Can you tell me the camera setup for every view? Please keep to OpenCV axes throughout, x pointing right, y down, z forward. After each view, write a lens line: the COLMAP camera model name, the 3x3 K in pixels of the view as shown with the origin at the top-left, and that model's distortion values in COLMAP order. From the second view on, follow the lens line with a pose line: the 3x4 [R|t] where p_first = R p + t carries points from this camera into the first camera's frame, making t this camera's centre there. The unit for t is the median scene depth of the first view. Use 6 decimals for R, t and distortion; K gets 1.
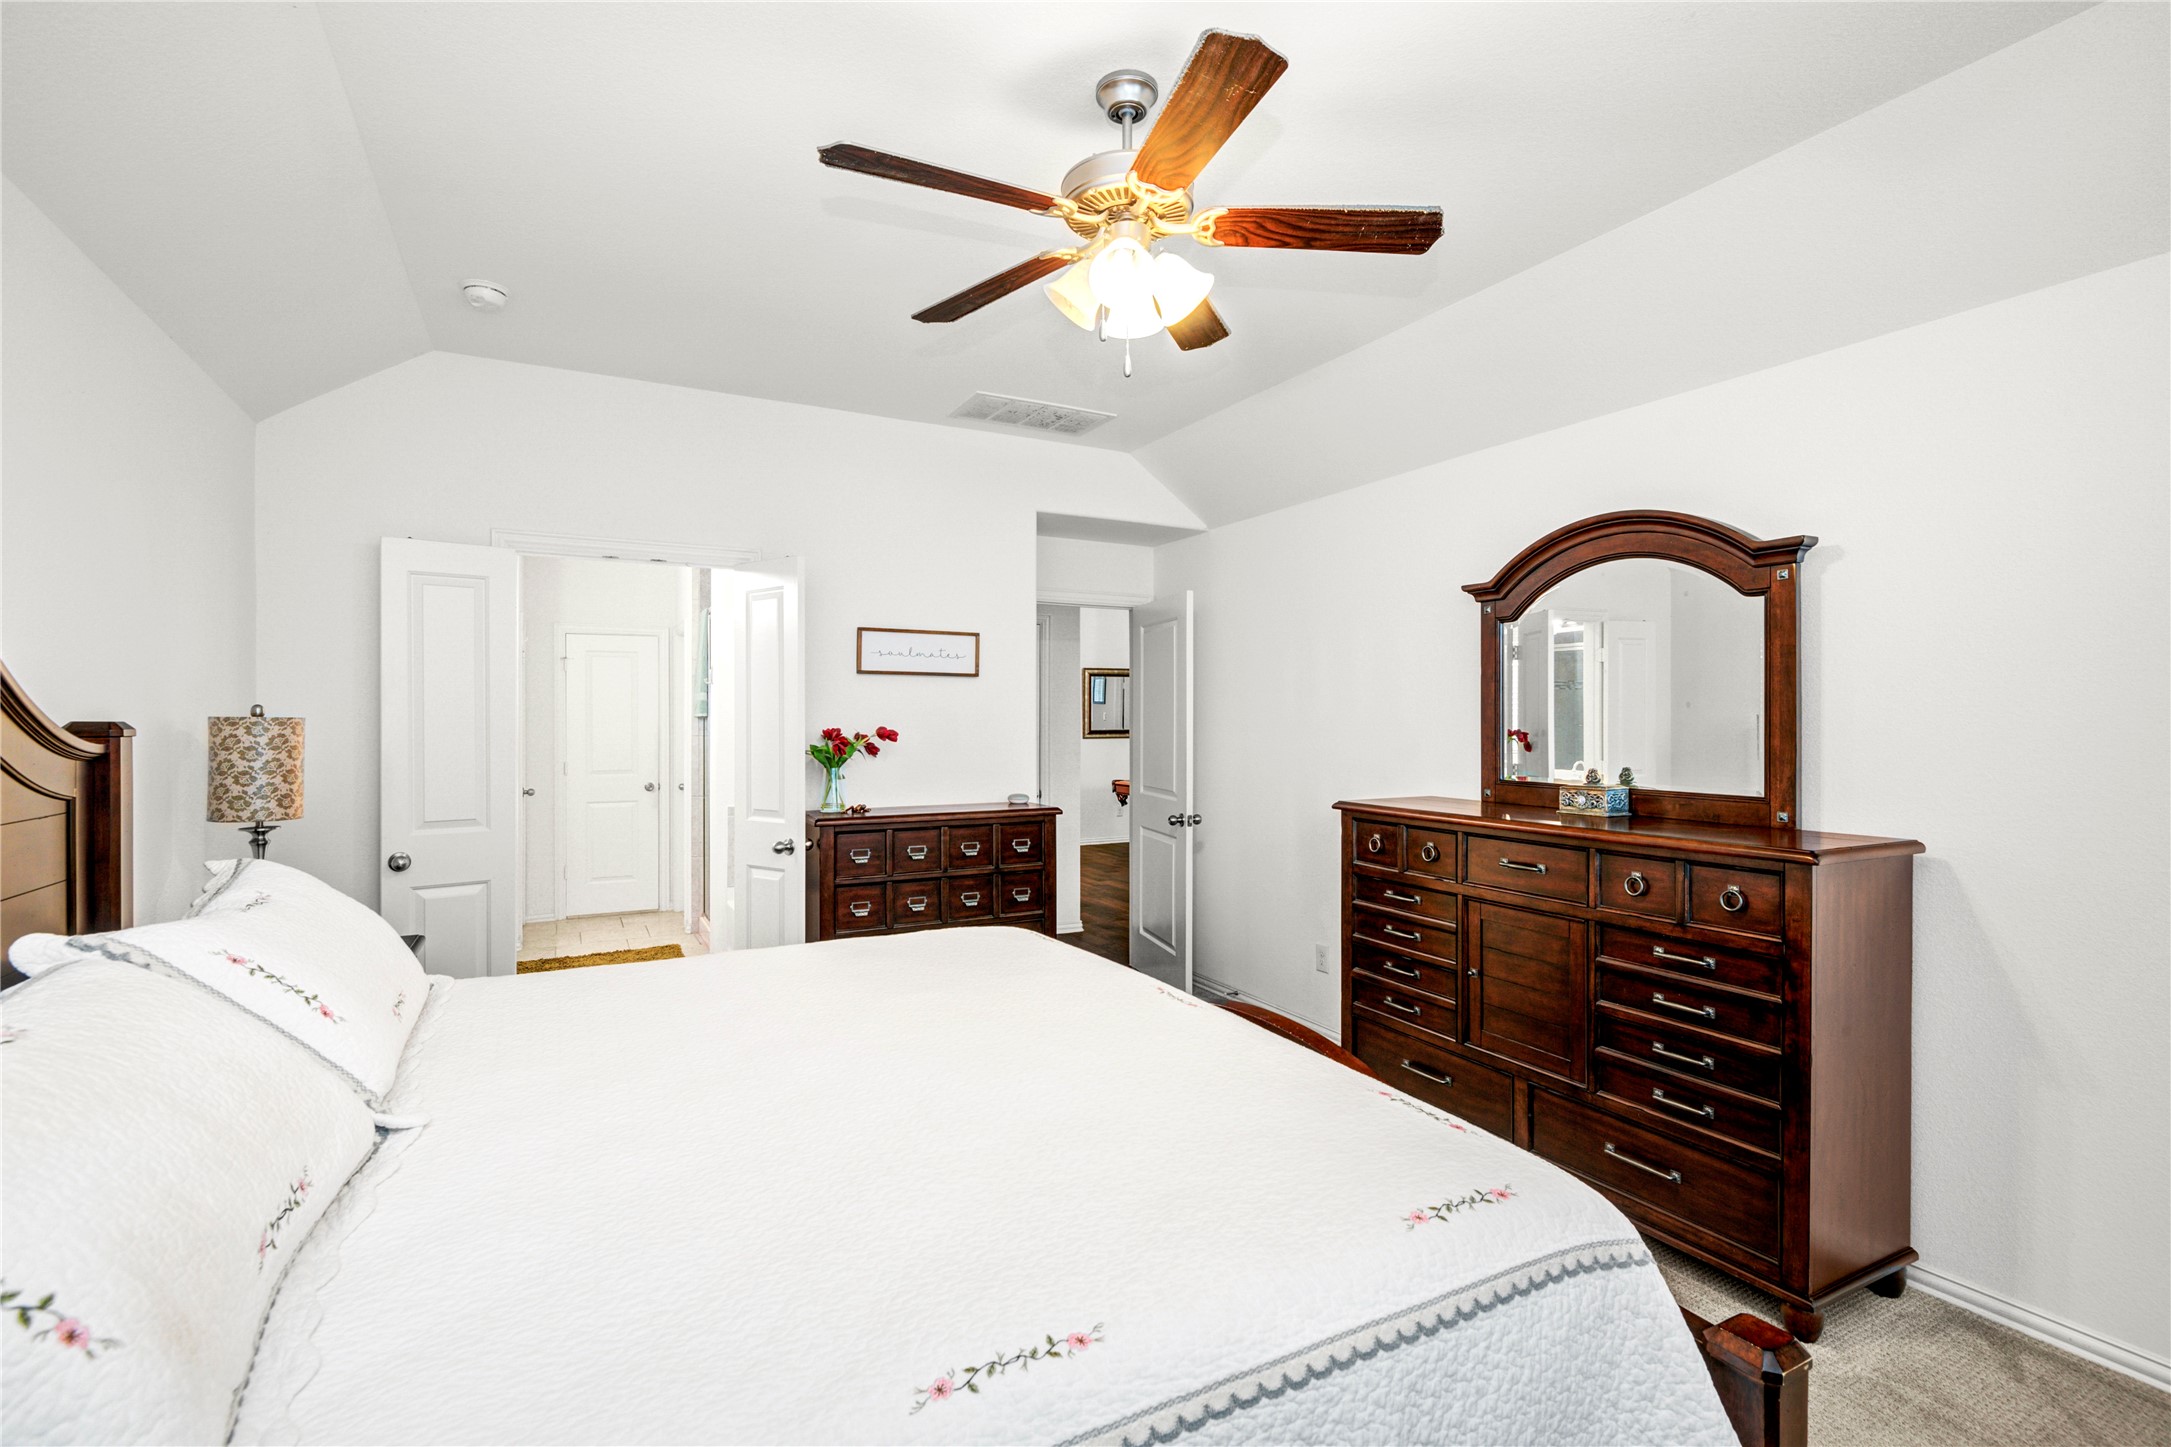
lens RADIAL K [[993.2, 0, 1087.9], [0, 993.2, 709.1], [0, 0, 1]] dist [-0.002939, -0.000988]
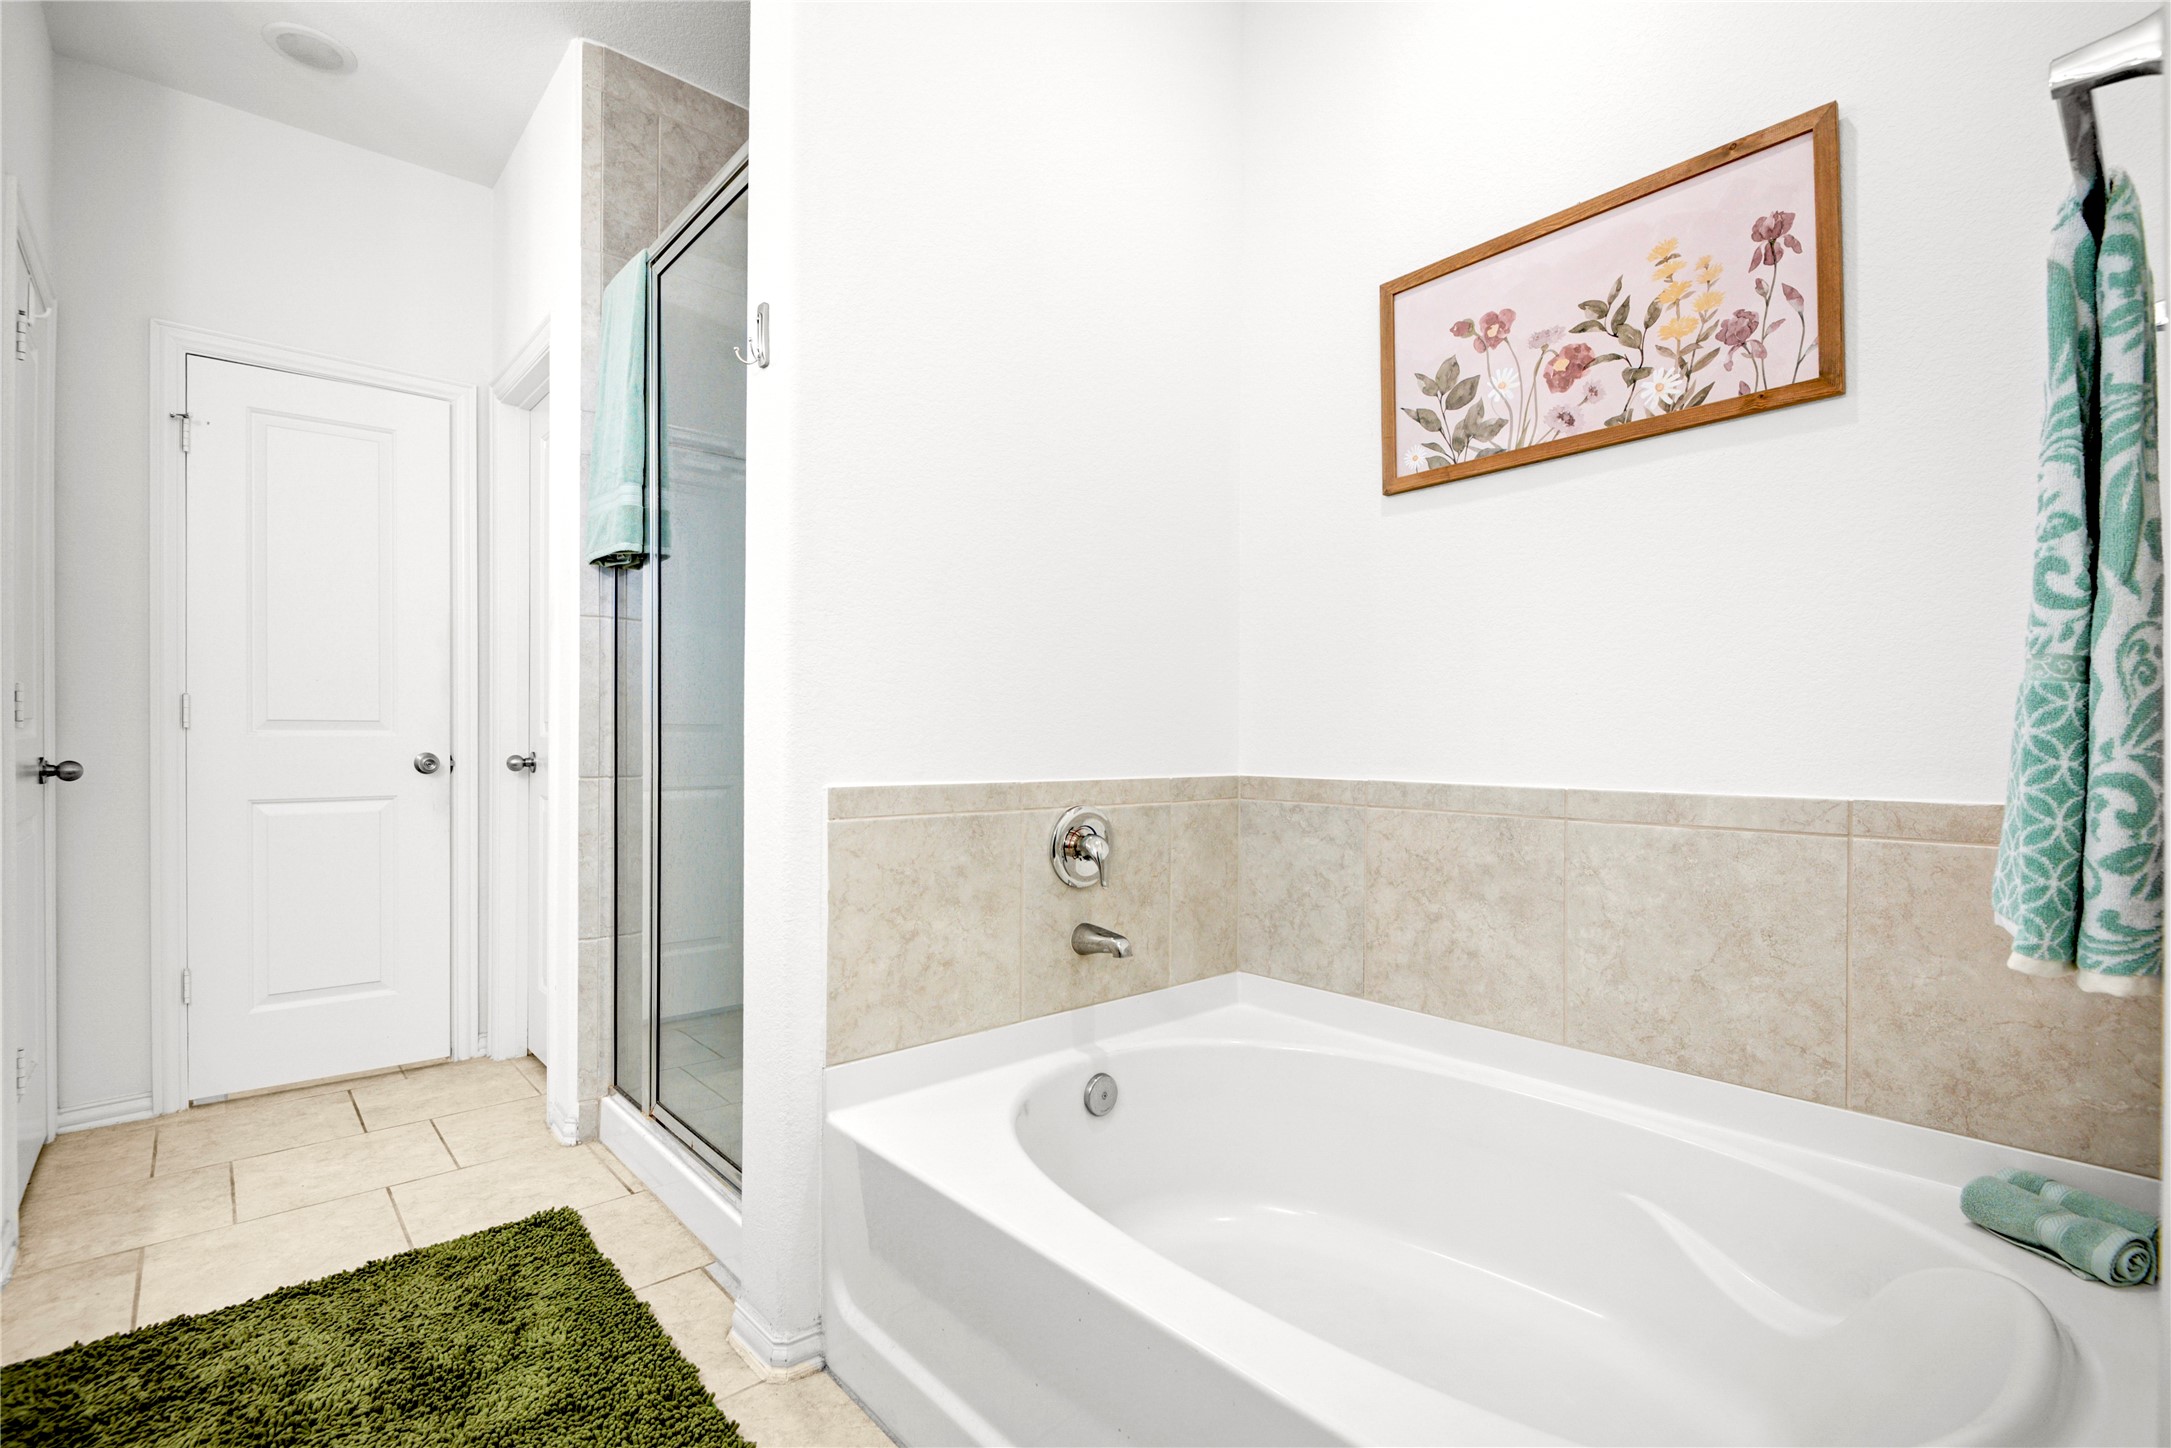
lens RADIAL K [[993.2, 0, 1079.5], [0, 993.2, 721.8], [0, 0, 1]] dist [-0.002939, -0.000988]
pose [[0.975739, 0.000707, 0.218934, -0.274766], [-0.000674, 1.000000, -0.000229, 0.062626], [-0.218934, 0.000076, 0.975740, 0.552936]]
